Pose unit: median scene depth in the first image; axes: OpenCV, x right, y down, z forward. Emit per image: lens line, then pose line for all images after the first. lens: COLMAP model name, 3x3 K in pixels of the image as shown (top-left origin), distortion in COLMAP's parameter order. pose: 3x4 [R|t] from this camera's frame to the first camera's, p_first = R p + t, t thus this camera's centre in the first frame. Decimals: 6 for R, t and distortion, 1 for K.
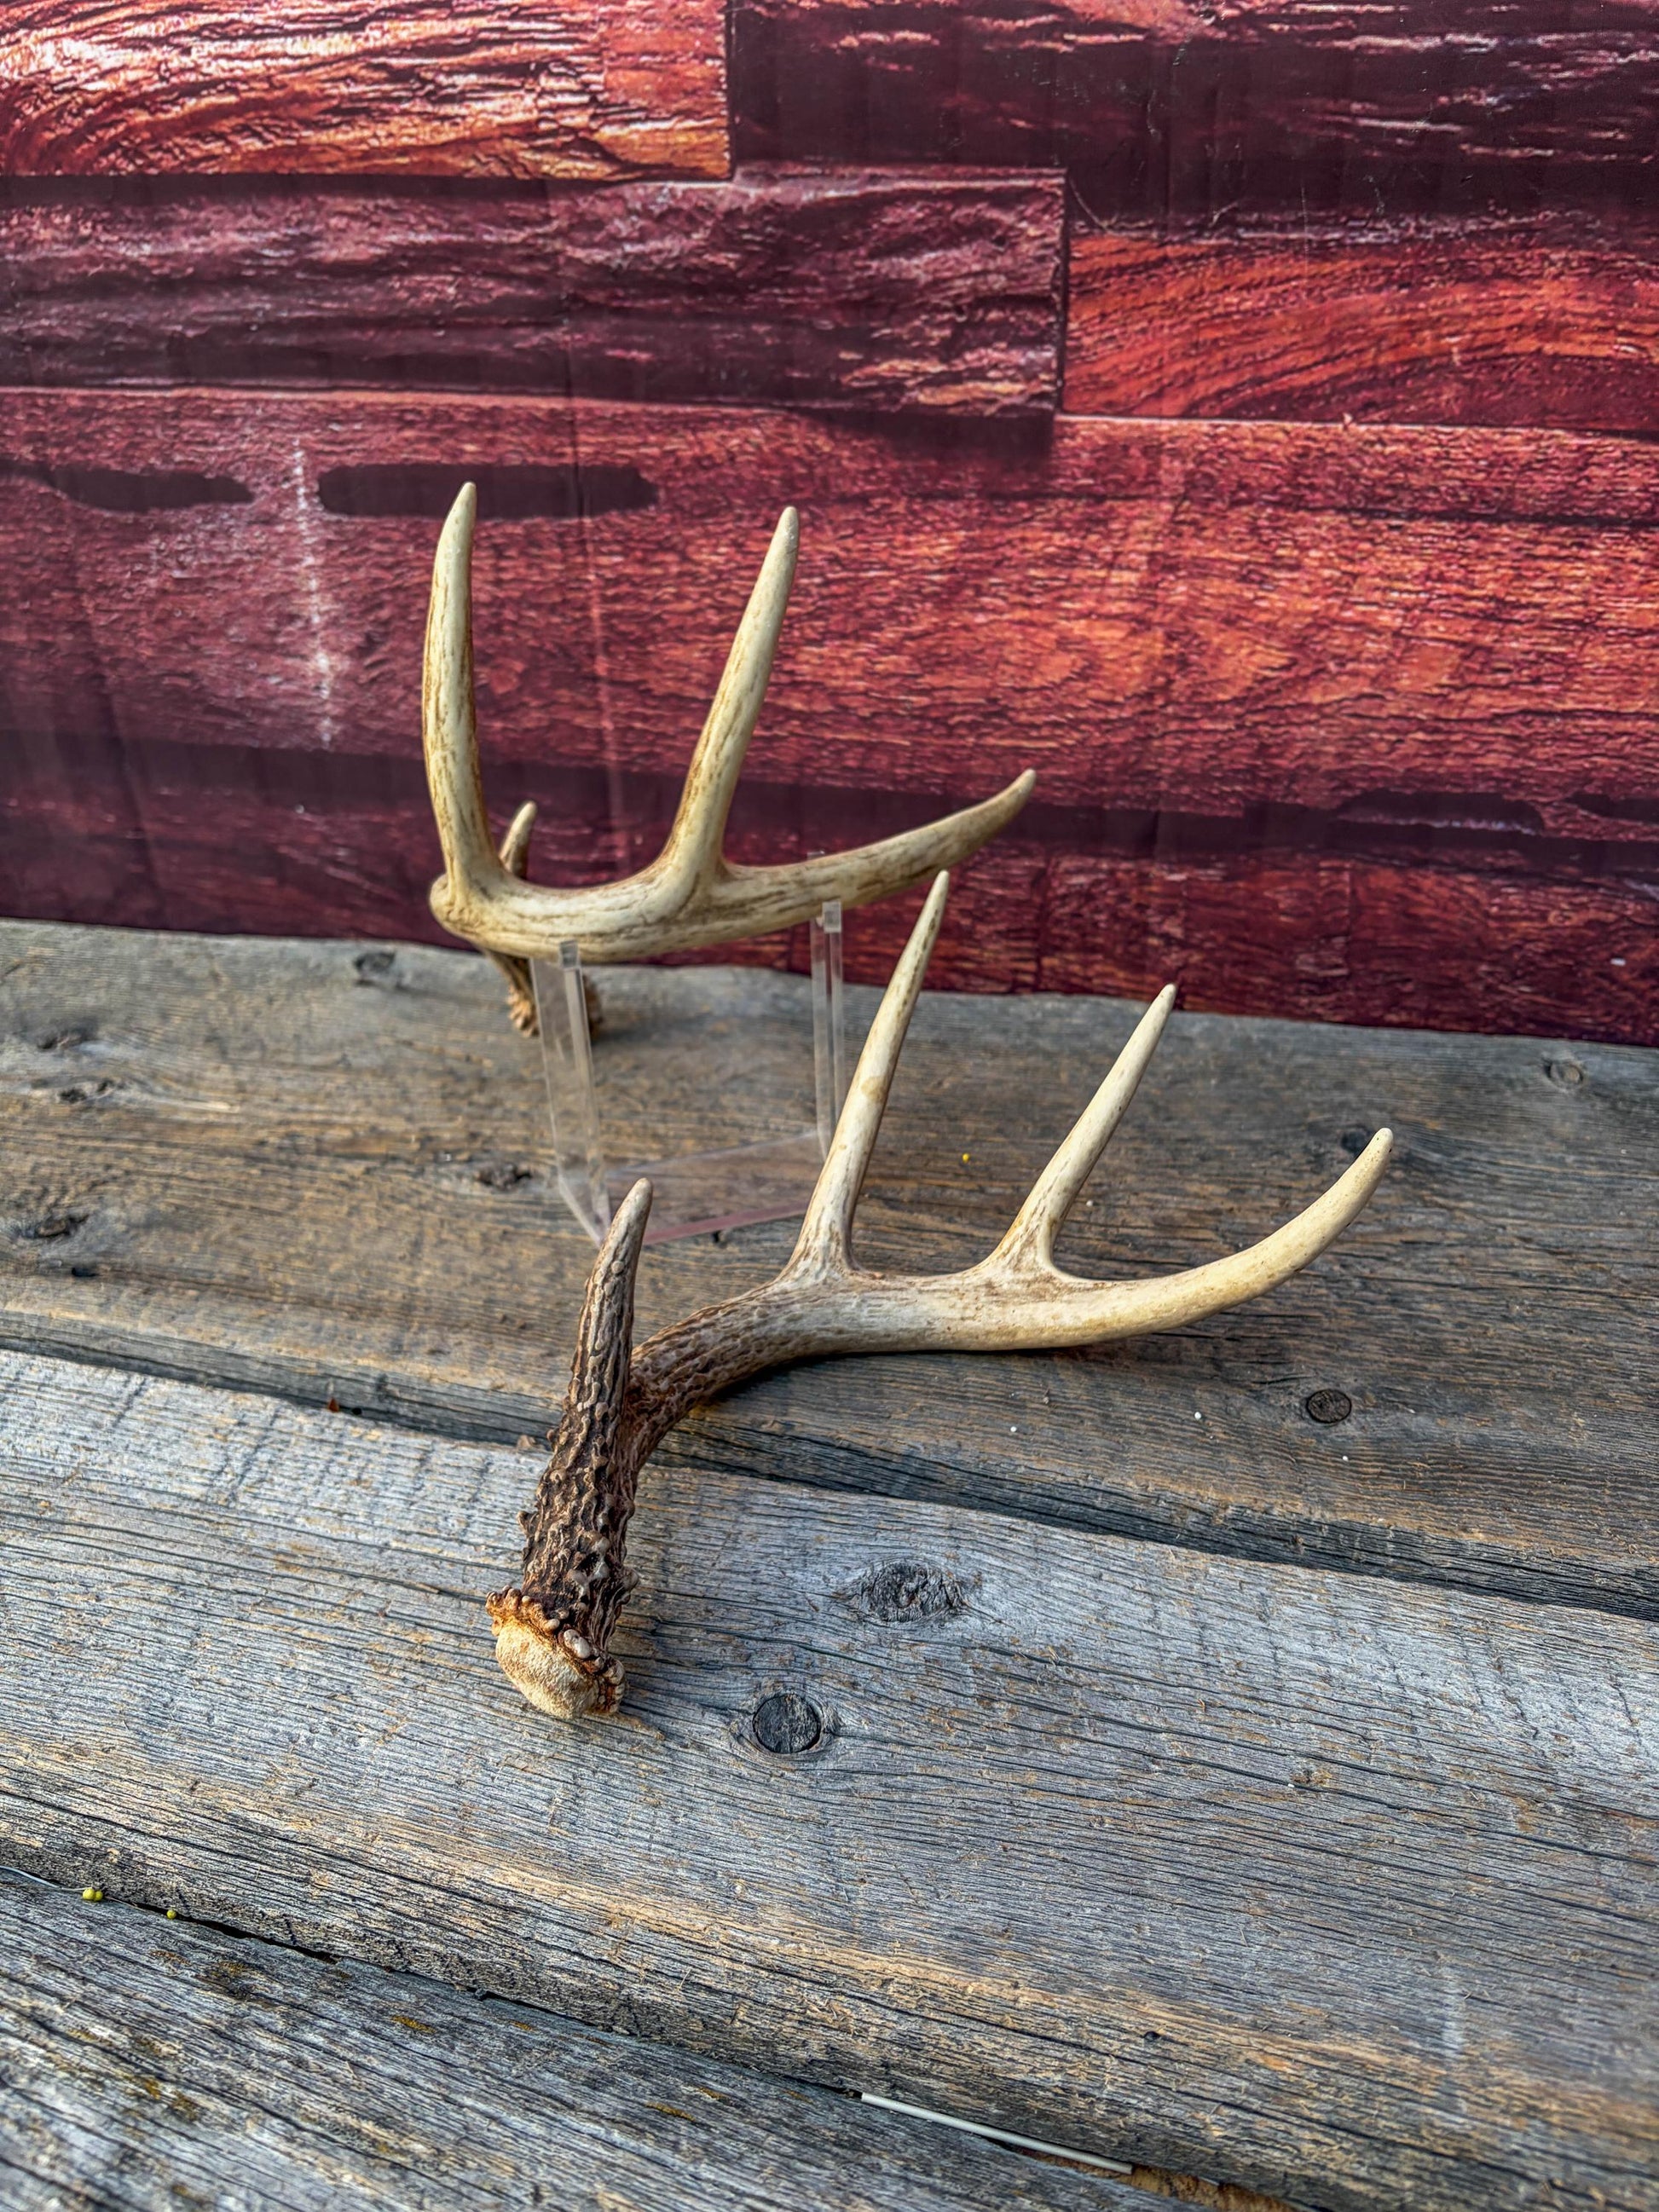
lens RADIAL K [[1718.8, 0, 823.9], [0, 1718.8, 1115.3], [0, 0, 1]] dist [-0.000638, 0.013903]
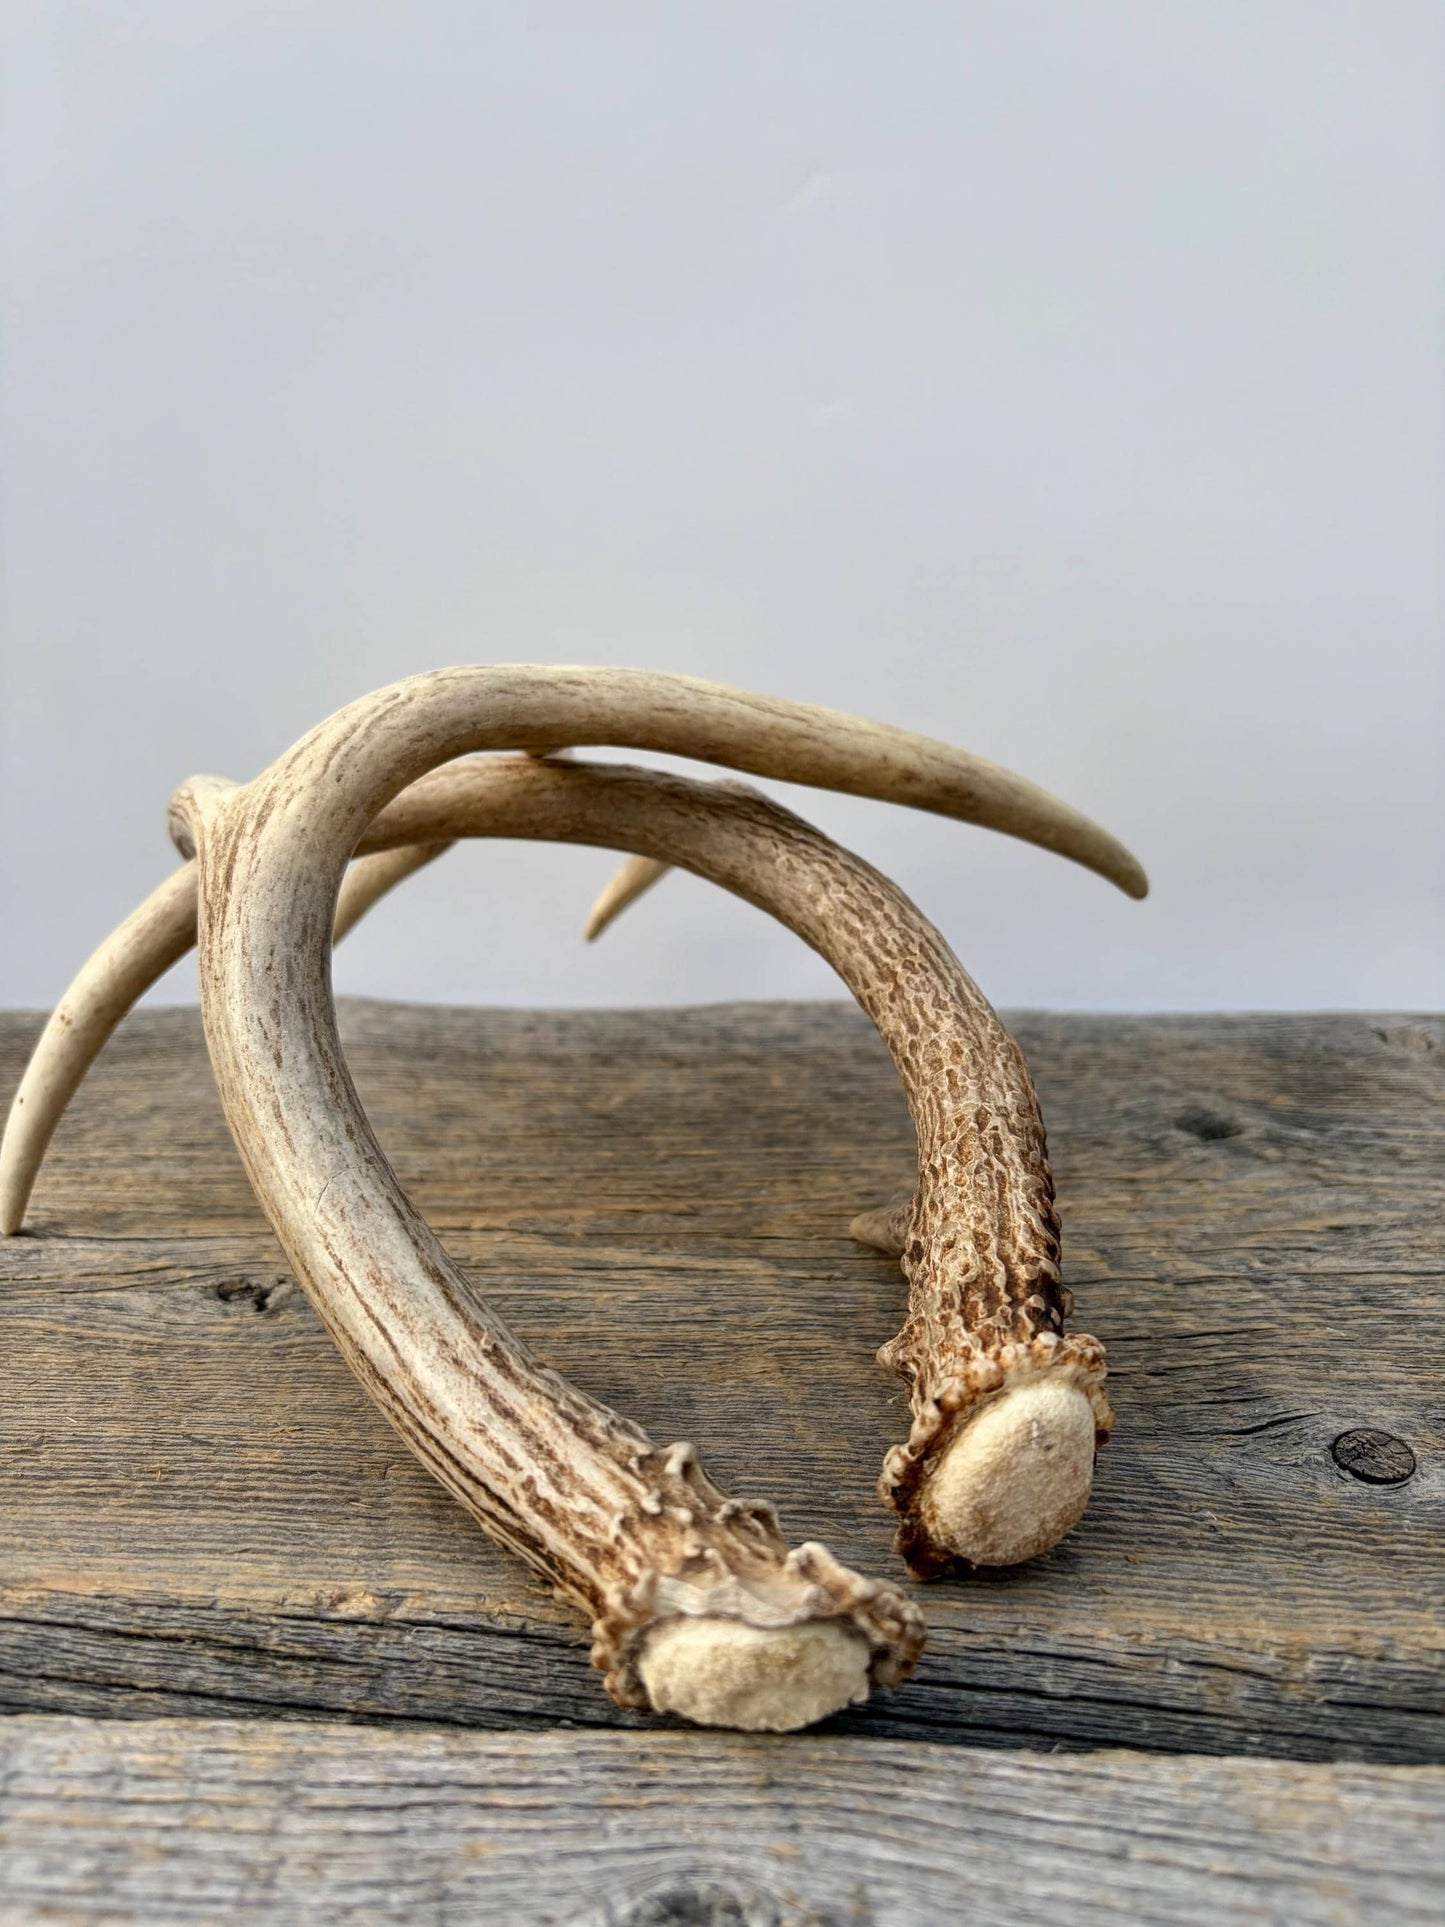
lens RADIAL K [[1520.8, 0, 720.4], [0, 1520.8, 963.1], [0, 0, 1]] dist [-0.069438, 0.122620]
pose [[0.980111, -0.027053, 0.196598, -0.007618], [0.079457, 0.961288, -0.263842, 0.106435], [-0.181850, 0.274216, 0.944318, 0.441587]]
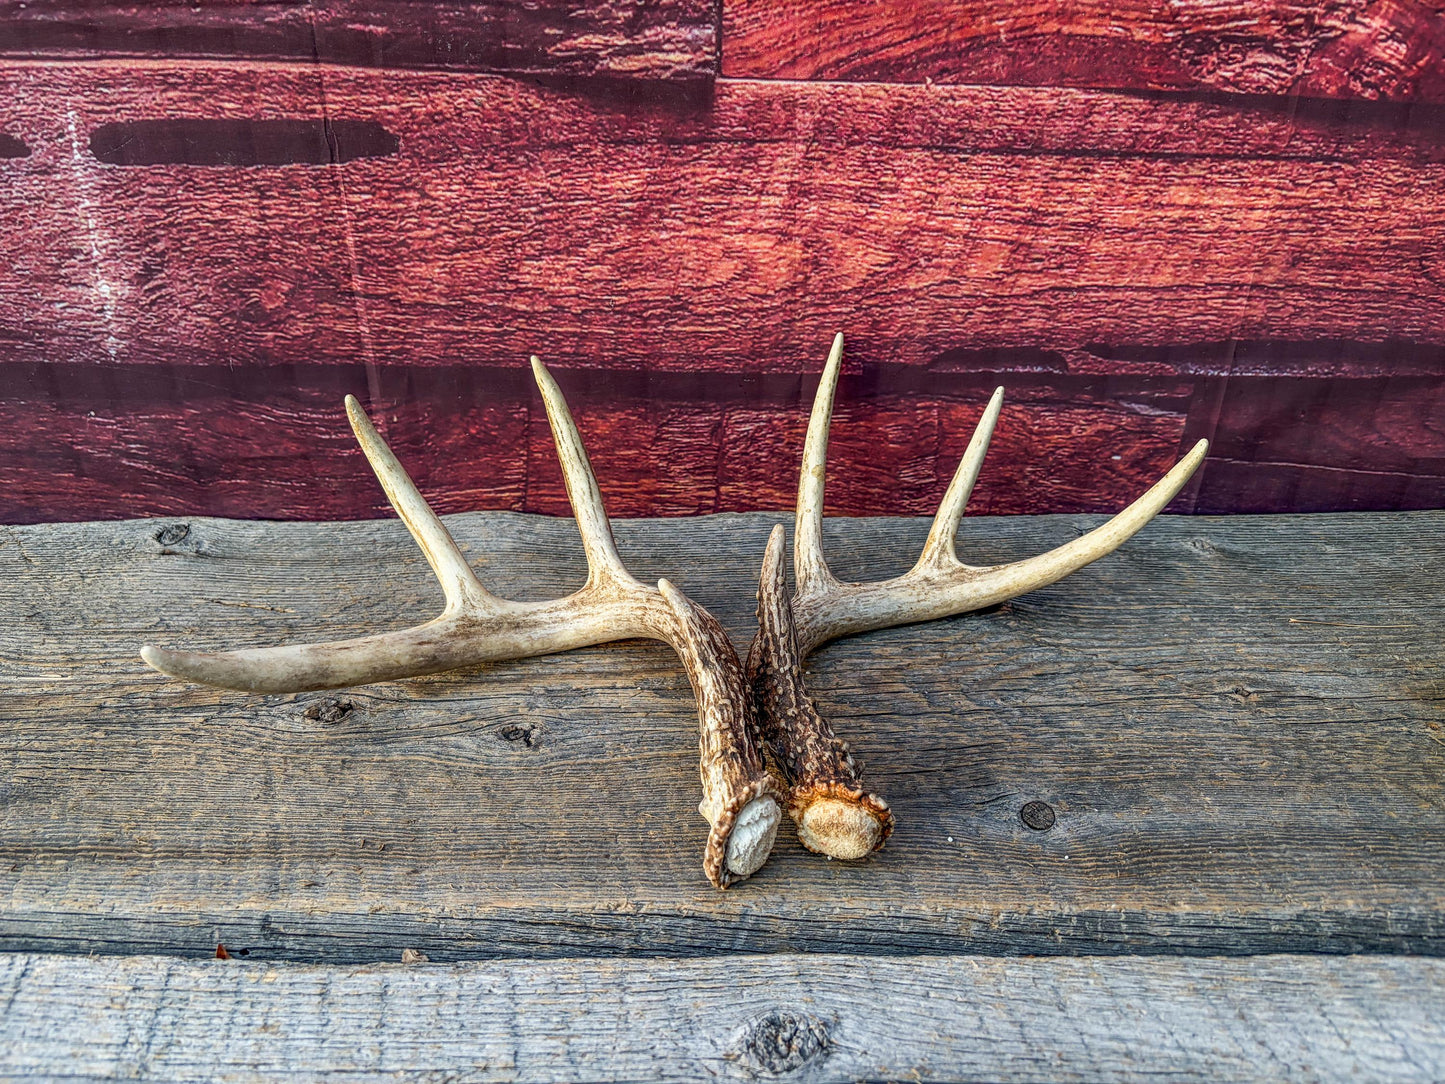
lens RADIAL K [[1122.0, 0, 720.2], [0, 1122.0, 550.6], [0, 0, 1]] dist [0.005525, 0.012917]
pose [[0.964125, -0.098458, 0.246513, -0.112151], [0.102742, 0.994698, -0.004544, -0.045381], [-0.244759, 0.029708, 0.969129, 0.182592]]
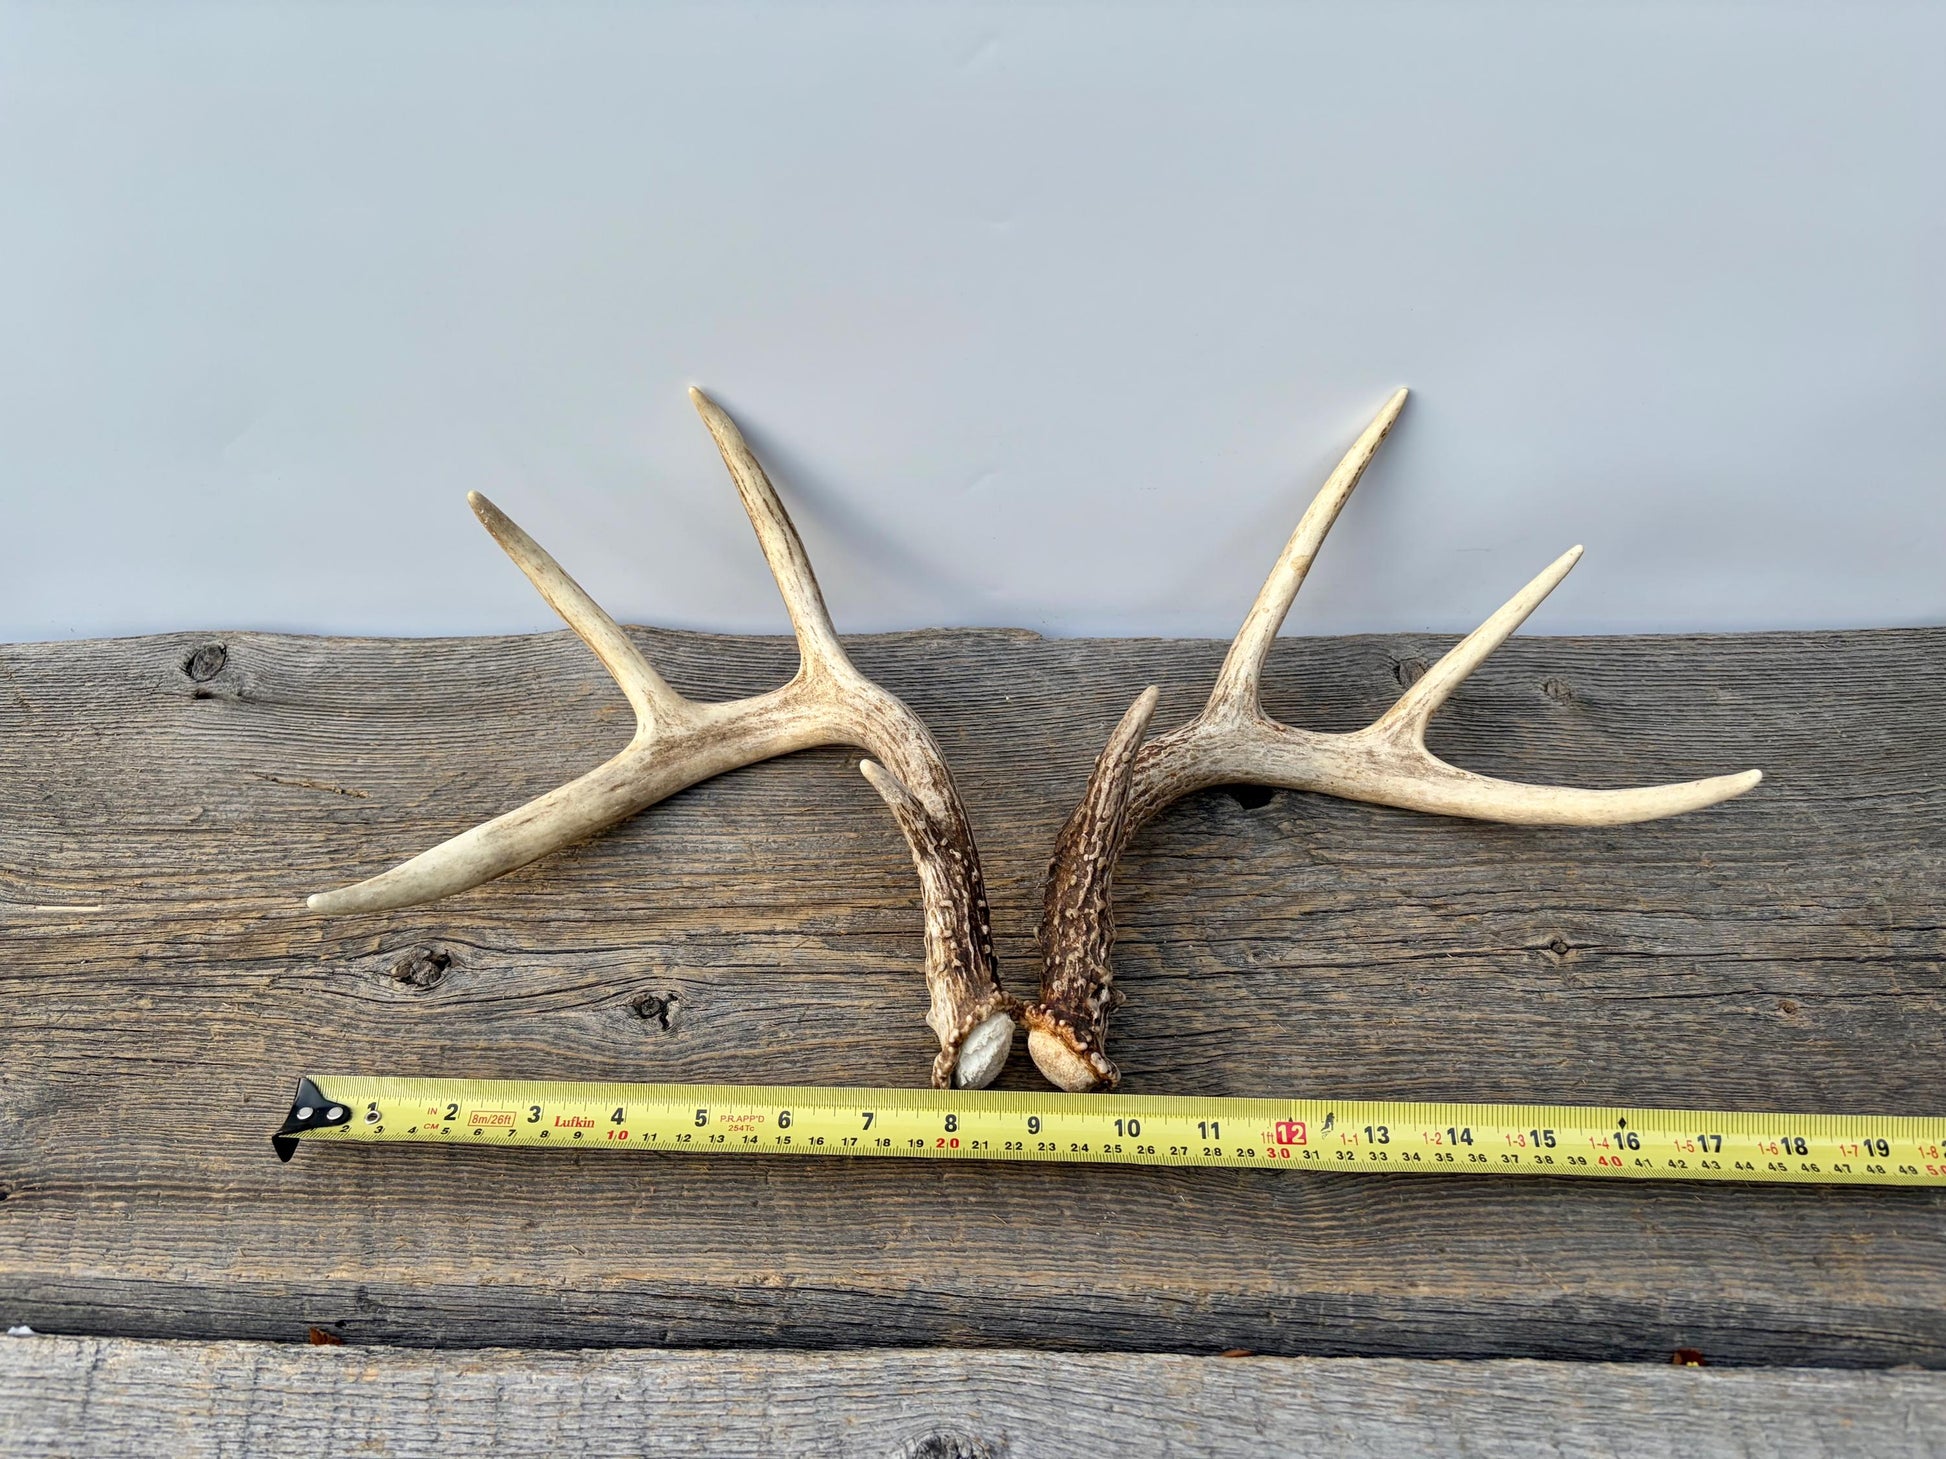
lens RADIAL K [[1510.6, 0, 967.2], [0, 1510.6, 737.5], [0, 0, 1]] dist [0.010985, 0.008613]
pose [[0.969398, -0.155534, 0.189938, -0.033065], [0.098098, 0.954660, 0.281073, -0.311031], [-0.225042, -0.253839, 0.940703, 0.167038]]
